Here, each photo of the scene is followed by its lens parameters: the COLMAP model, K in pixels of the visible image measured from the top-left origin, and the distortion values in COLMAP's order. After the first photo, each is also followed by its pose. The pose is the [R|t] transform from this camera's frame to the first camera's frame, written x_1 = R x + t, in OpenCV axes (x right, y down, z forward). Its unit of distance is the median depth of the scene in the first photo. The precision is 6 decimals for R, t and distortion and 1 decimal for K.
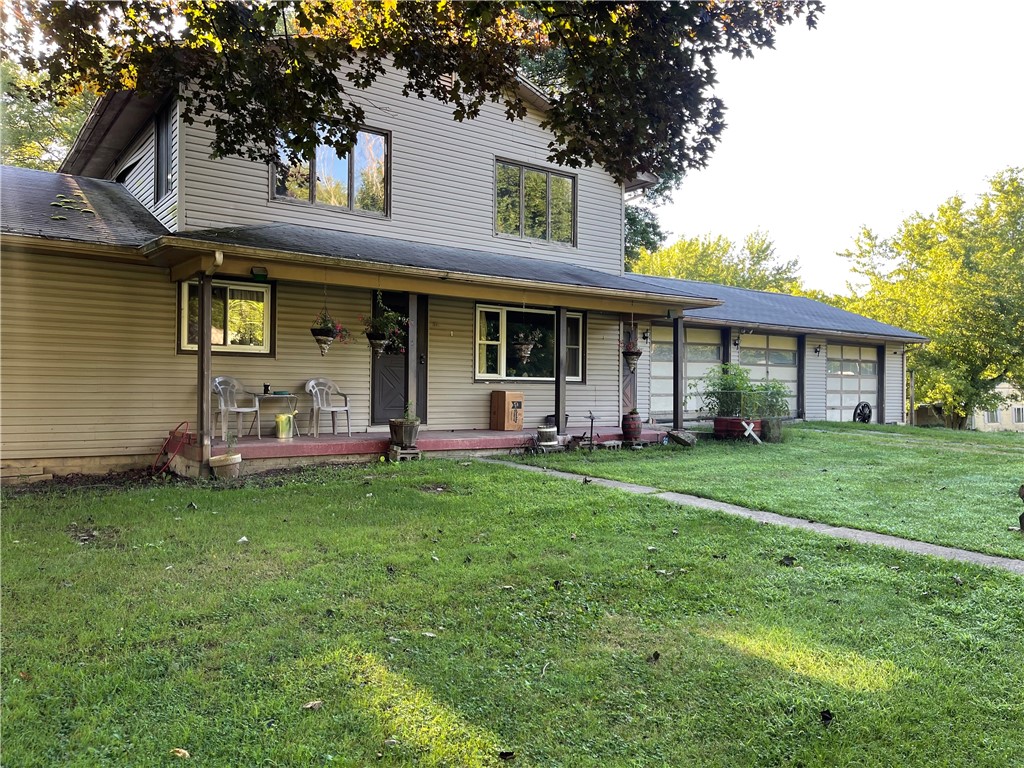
lens RADIAL K [[754.4, 0, 512.0], [0, 754.4, 384.0], [0, 0, 1]] dist [0.033874, -0.002934]
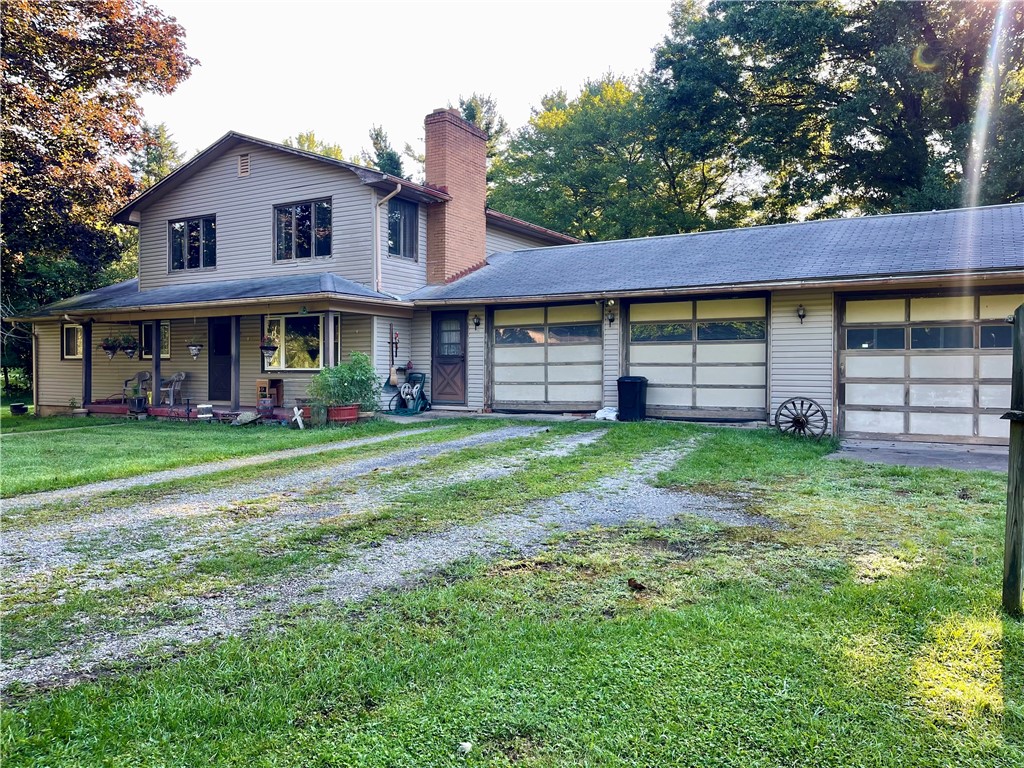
lens RADIAL K [[754.4, 0, 512.0], [0, 754.4, 384.0], [0, 0, 1]] dist [0.033874, -0.002934]
pose [[0.402899, 0.003886, -0.915236, 1.377913], [0.007014, 0.999949, 0.007333, 0.010676], [0.915218, -0.009374, 0.402851, 0.836792]]
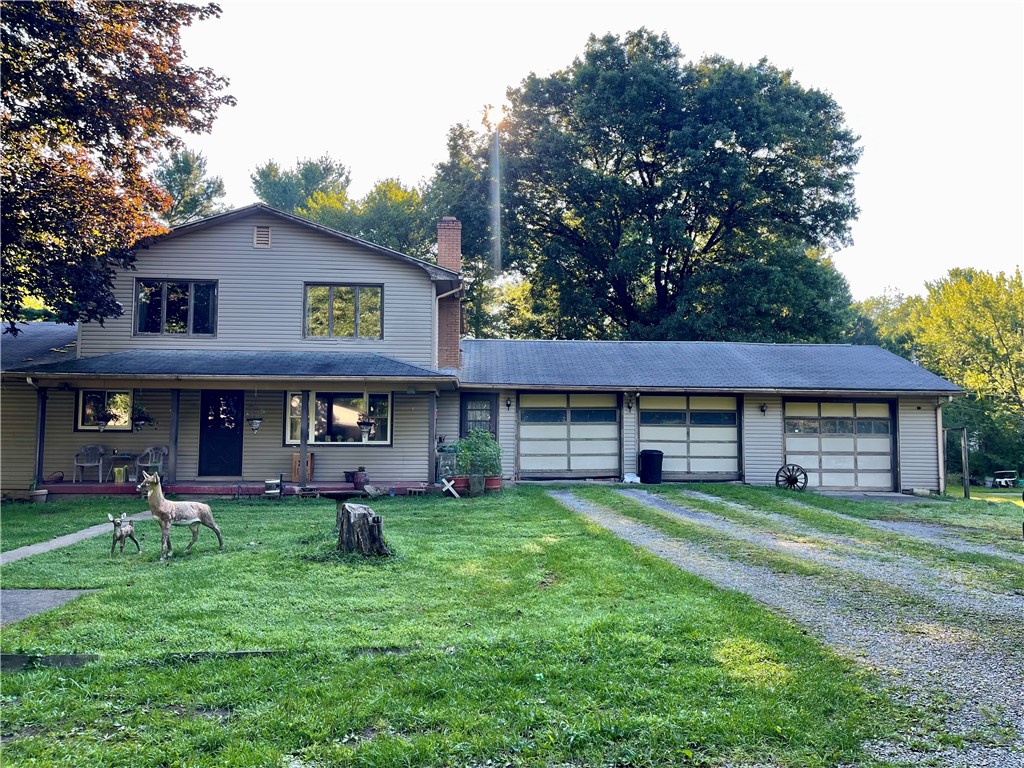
lens RADIAL K [[754.4, 0, 512.0], [0, 754.4, 384.0], [0, 0, 1]] dist [0.033874, -0.002934]
pose [[0.842752, -0.045358, -0.536388, 1.022150], [0.004832, 0.997041, -0.076720, -0.007408], [0.538281, 0.062064, 0.840477, 0.051290]]
